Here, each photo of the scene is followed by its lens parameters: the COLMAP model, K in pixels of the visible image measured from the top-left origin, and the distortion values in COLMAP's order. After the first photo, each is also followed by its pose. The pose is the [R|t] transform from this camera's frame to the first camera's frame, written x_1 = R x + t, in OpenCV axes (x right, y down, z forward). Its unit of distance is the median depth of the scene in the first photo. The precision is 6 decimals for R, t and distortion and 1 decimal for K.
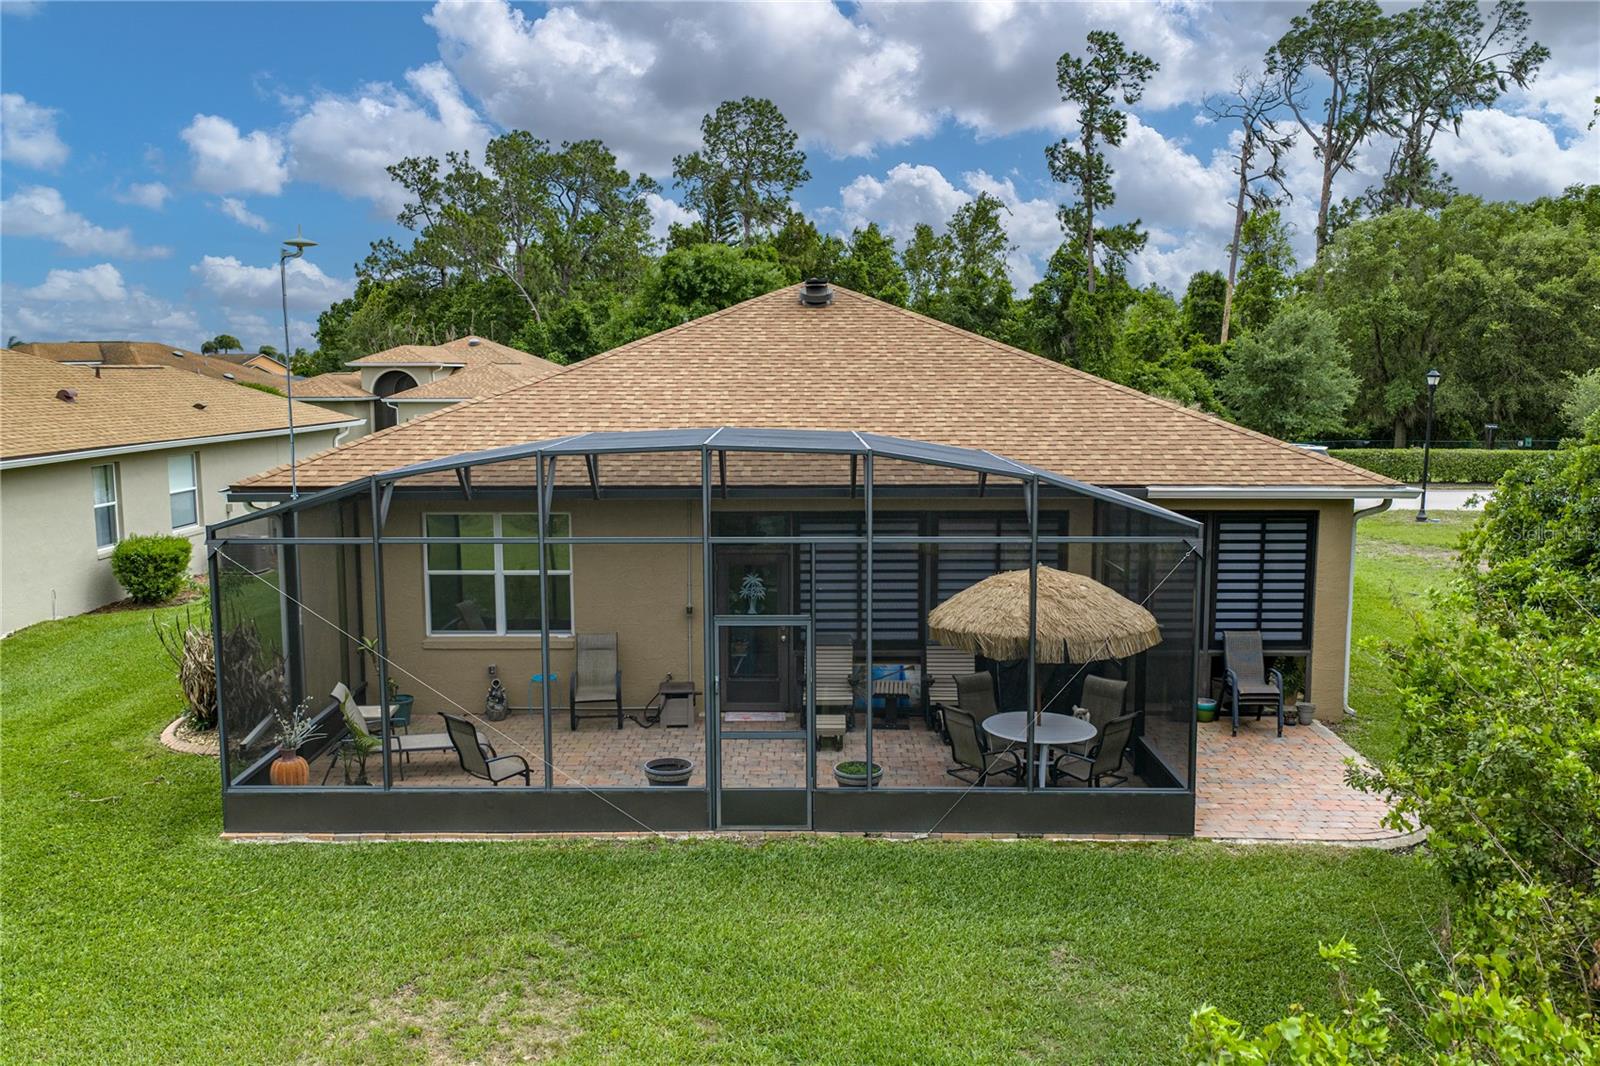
lens RADIAL K [[1320.5, 0, 802.9], [0, 1320.5, 541.3], [0, 0, 1]] dist [0.028474, 0.005942]
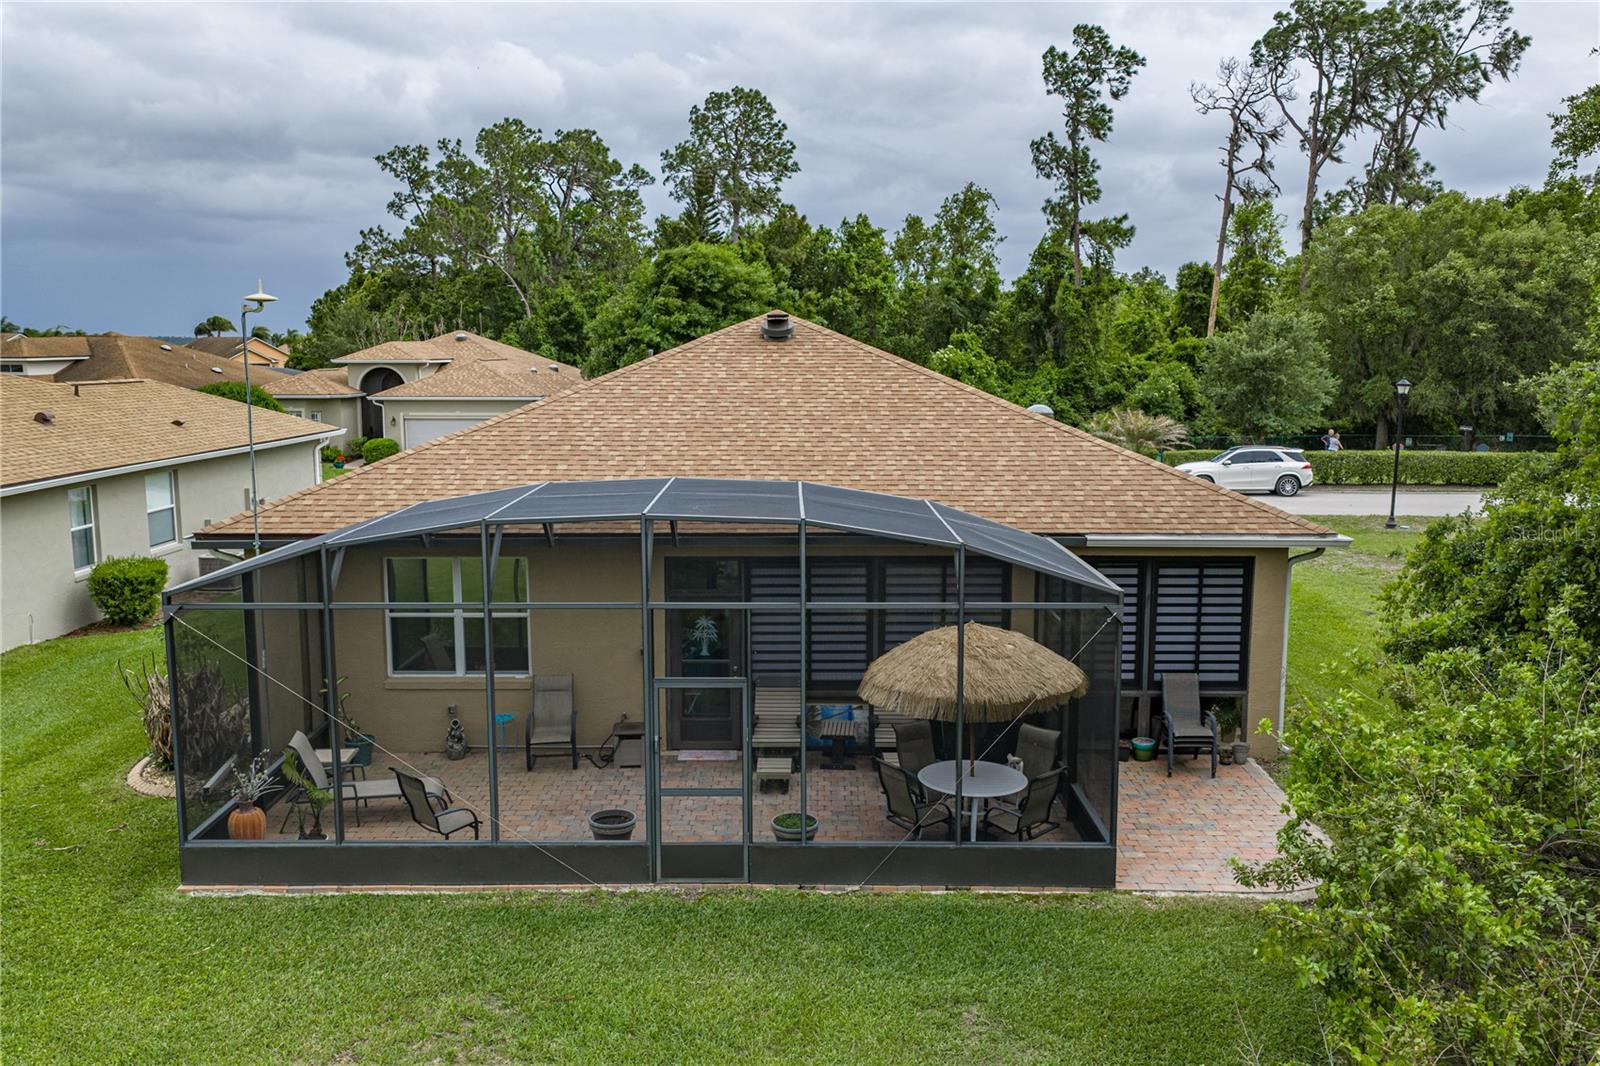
lens RADIAL K [[1320.0, 0, 802.5], [0, 1320.0, 539.3], [0, 0, 1]] dist [0.029747, -0.002769]
pose [[0.999997, 0.000909, 0.002374, 0.034988], [-0.000943, 0.999900, 0.014098, -0.049525], [-0.002361, -0.014100, 0.999898, -0.026911]]
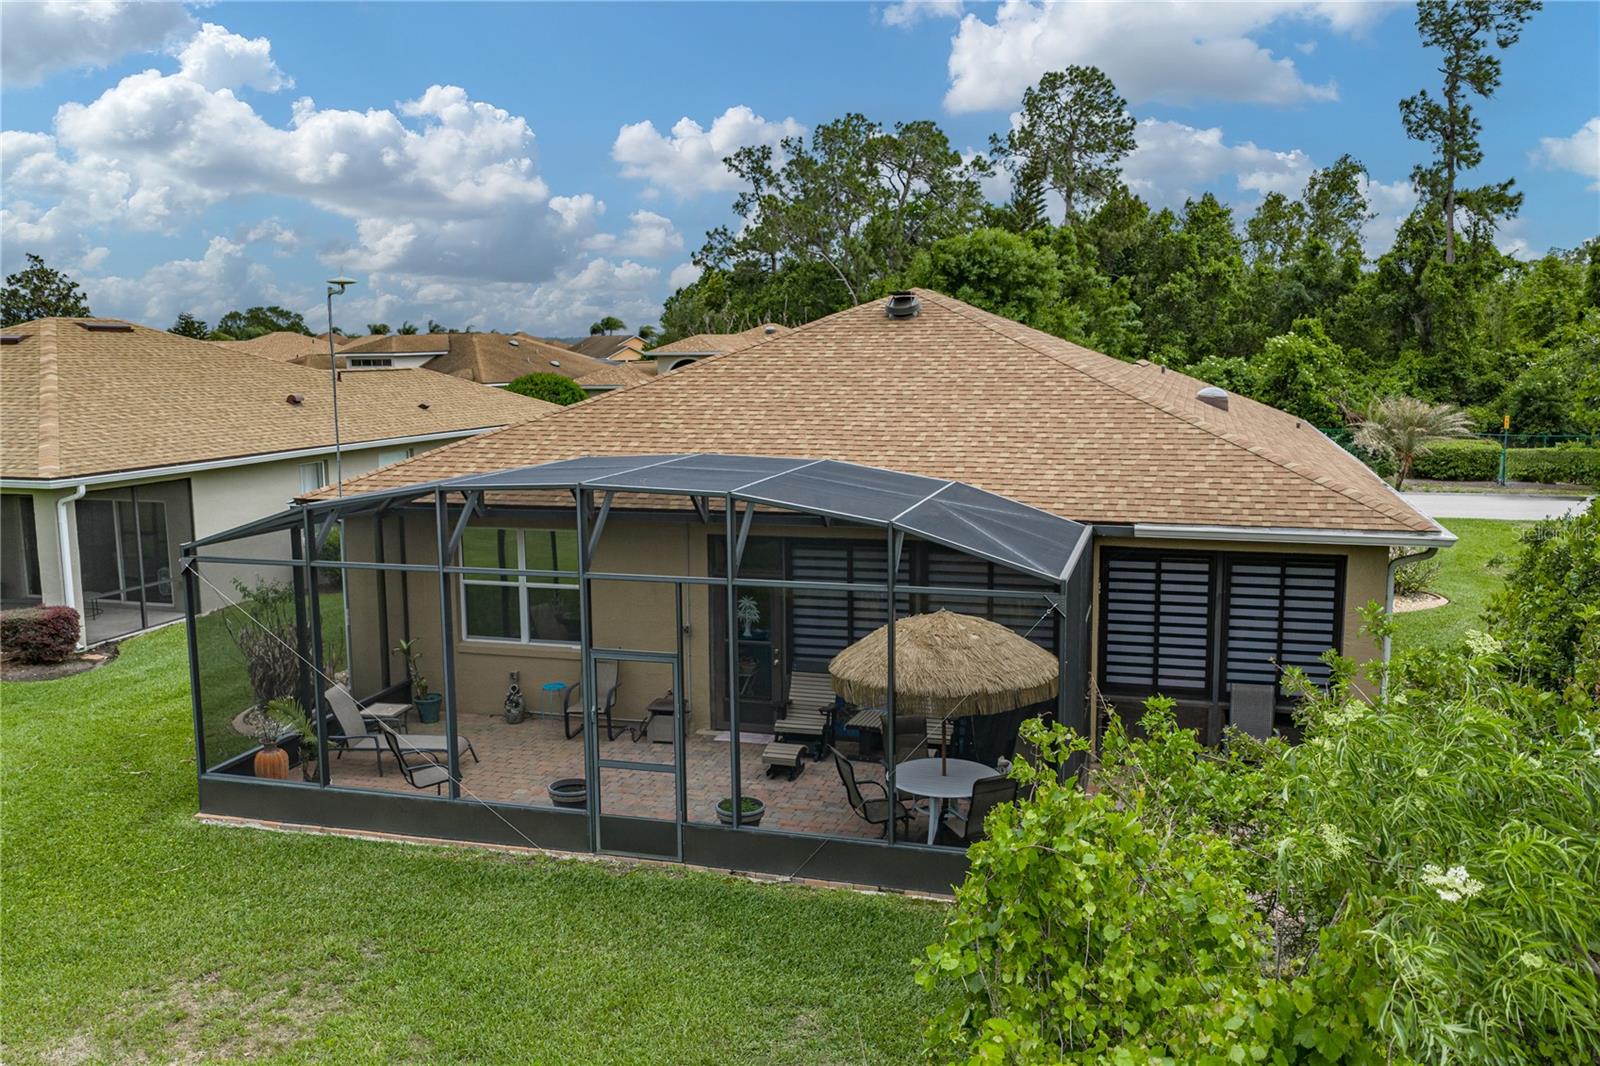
lens RADIAL K [[1342.7, 0, 796.9], [0, 1342.7, 539.4], [0, 0, 1]] dist [0.030677, -0.001292]
pose [[0.960148, 0.033576, -0.277469, 0.279067], [-0.029312, 0.999380, 0.019503, -0.039925], [0.277951, -0.010593, 0.960537, 0.022970]]
